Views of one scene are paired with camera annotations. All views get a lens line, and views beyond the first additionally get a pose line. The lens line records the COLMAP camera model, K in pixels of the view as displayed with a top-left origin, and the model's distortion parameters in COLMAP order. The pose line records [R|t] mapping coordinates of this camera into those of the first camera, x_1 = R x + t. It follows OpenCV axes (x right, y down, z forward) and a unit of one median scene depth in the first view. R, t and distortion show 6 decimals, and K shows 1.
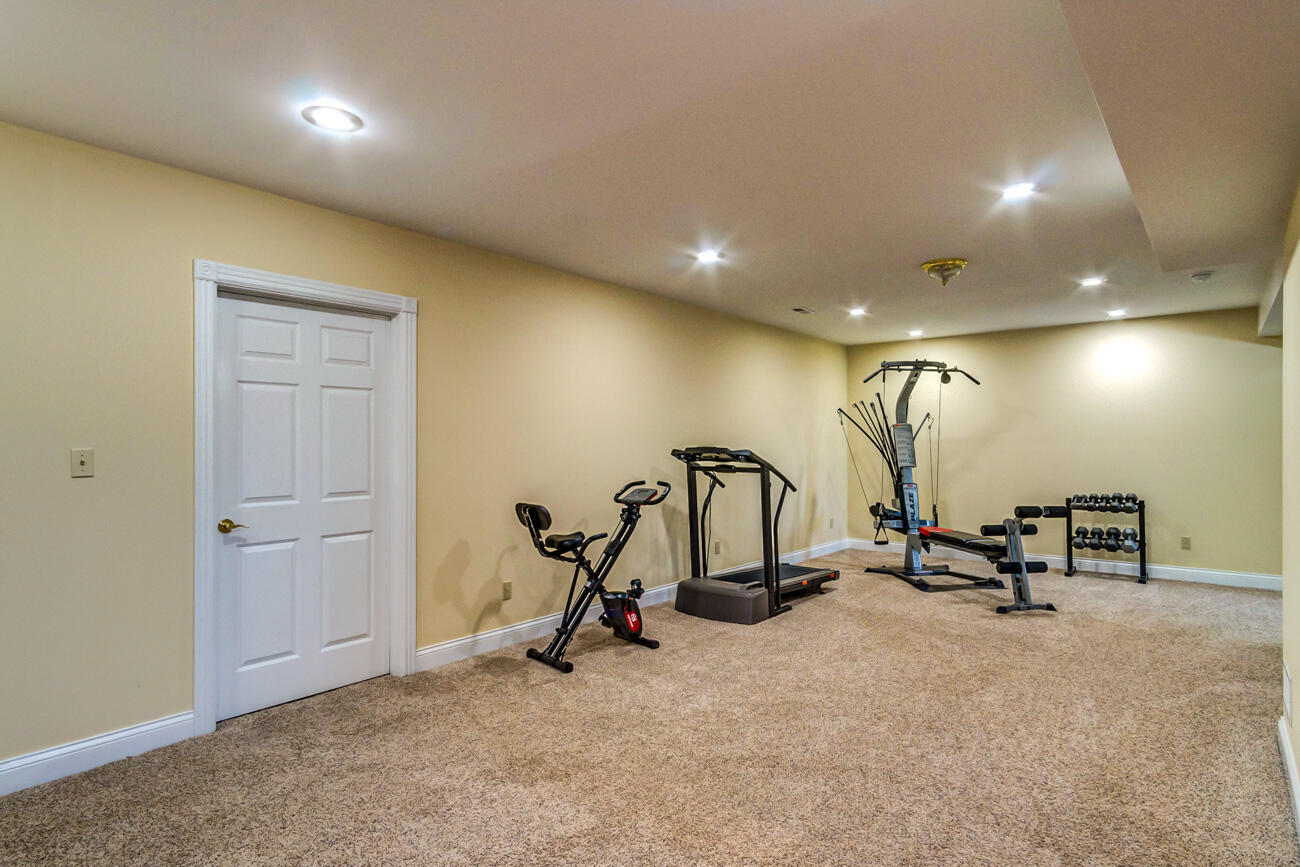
lens RADIAL K [[702.1, 0, 656.3], [0, 702.1, 431.2], [0, 0, 1]] dist [0.005239, 0.001752]
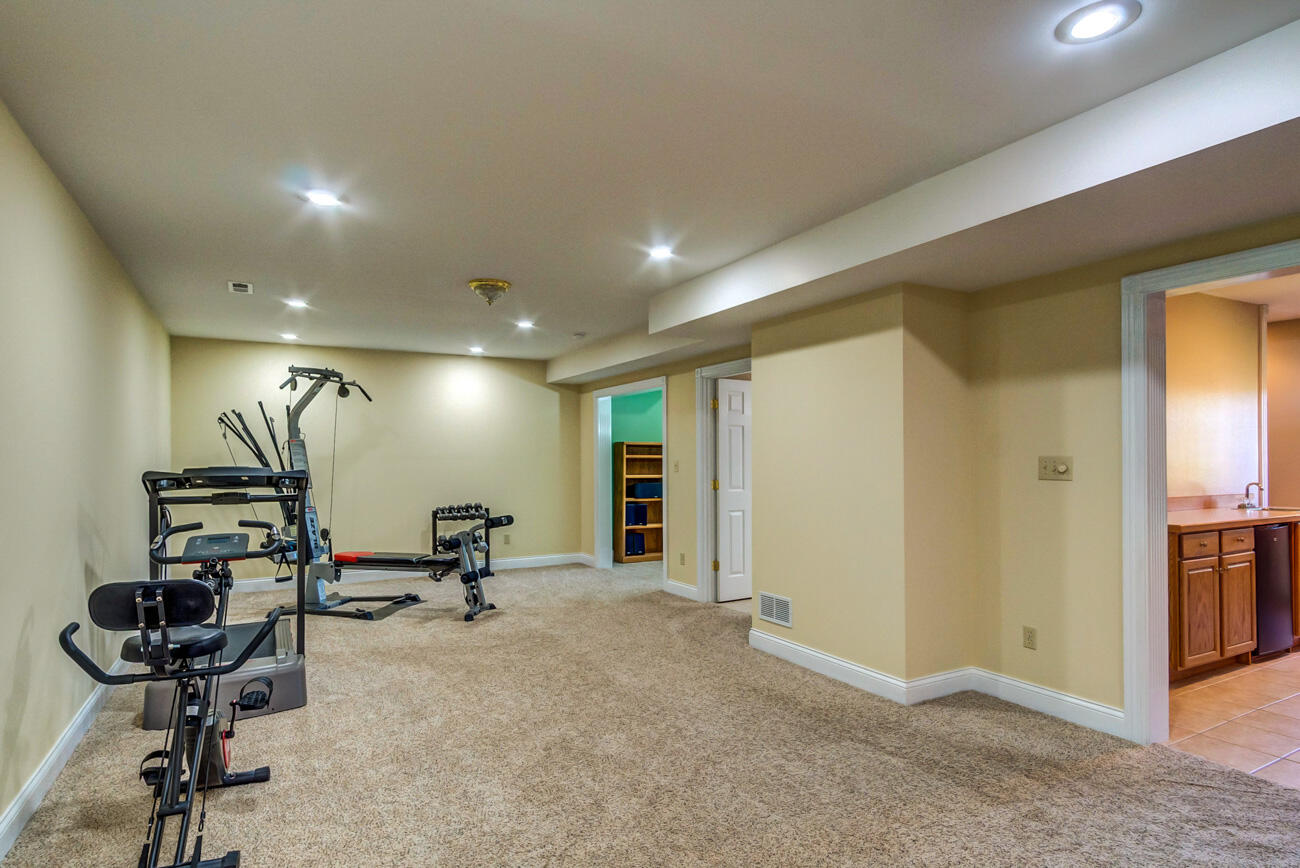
lens RADIAL K [[702.1, 0, 657.2], [0, 702.1, 444.6], [0, 0, 1]] dist [0.005239, 0.001752]
pose [[0.362996, 0.017096, 0.931634, -0.334566], [-0.010413, 0.999844, -0.014290, 0.004775], [-0.931732, -0.004514, 0.363117, 0.299616]]
